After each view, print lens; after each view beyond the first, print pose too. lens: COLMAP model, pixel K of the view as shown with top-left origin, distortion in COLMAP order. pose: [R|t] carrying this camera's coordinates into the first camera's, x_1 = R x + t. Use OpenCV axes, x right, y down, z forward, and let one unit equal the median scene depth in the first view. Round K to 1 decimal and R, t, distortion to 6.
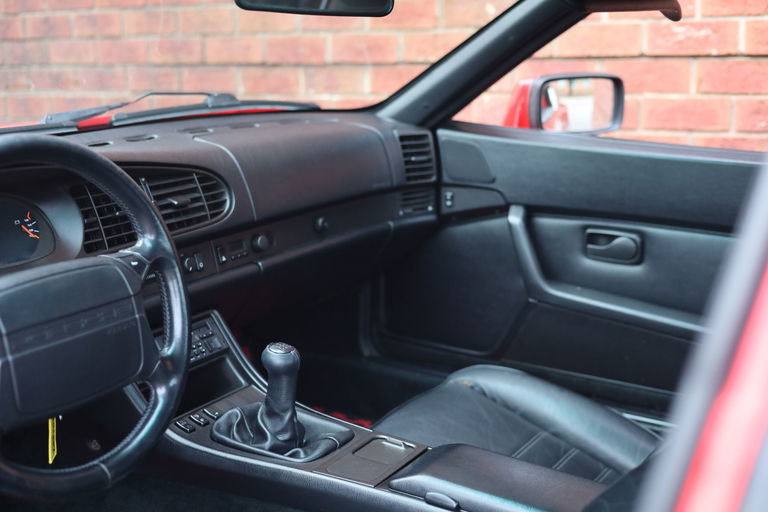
lens RADIAL K [[1105.7, 0, 382.5], [0, 1105.7, 259.1], [0, 0, 1]] dist [0.008190, 0.000000]
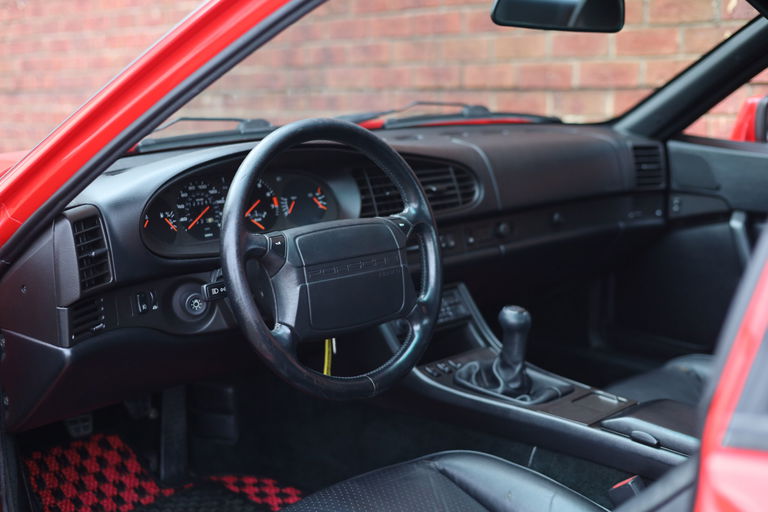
lens RADIAL K [[1105.7, 0, 385.8], [0, 1105.7, 258.0], [0, 0, 1]] dist [0.008190, 0.000000]
pose [[0.974985, 0.044381, -0.217797, 0.025646], [-0.052353, 0.998148, -0.030966, 0.060508], [0.216019, 0.041594, 0.975503, -0.171838]]
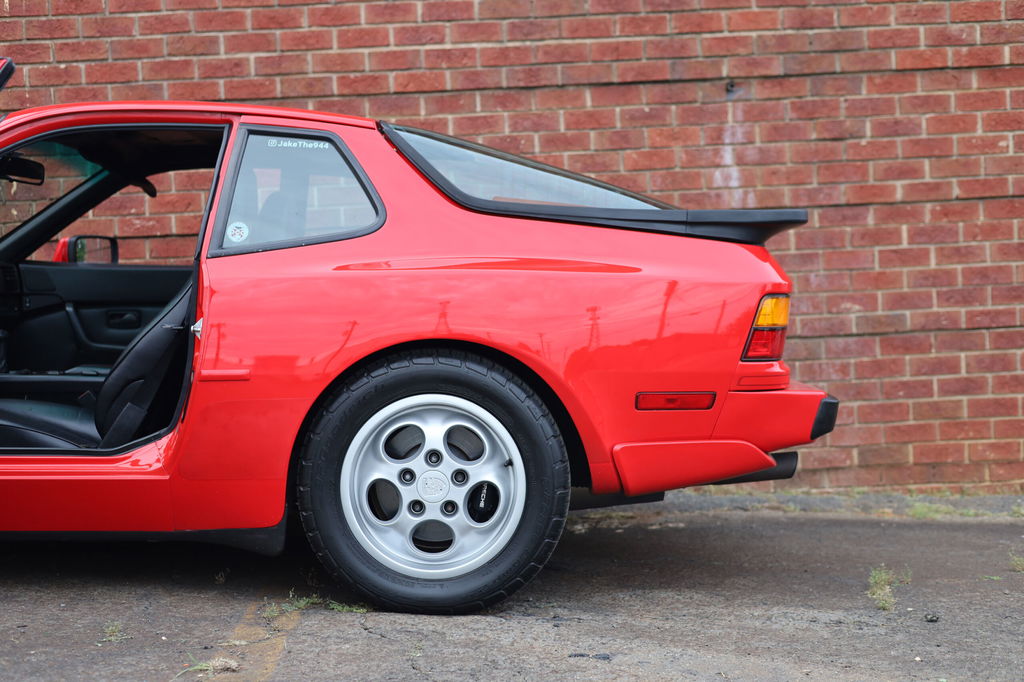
lens RADIAL K [[1474.3, 0, 506.4], [0, 1474.3, 339.0], [0, 0, 1]] dist [0.008190, 0.000000]
pose [[0.844224, -0.027232, 0.535299, -0.743095], [0.132278, 0.978402, -0.158844, 0.637857], [-0.519412, 0.204908, 0.829593, -1.799254]]
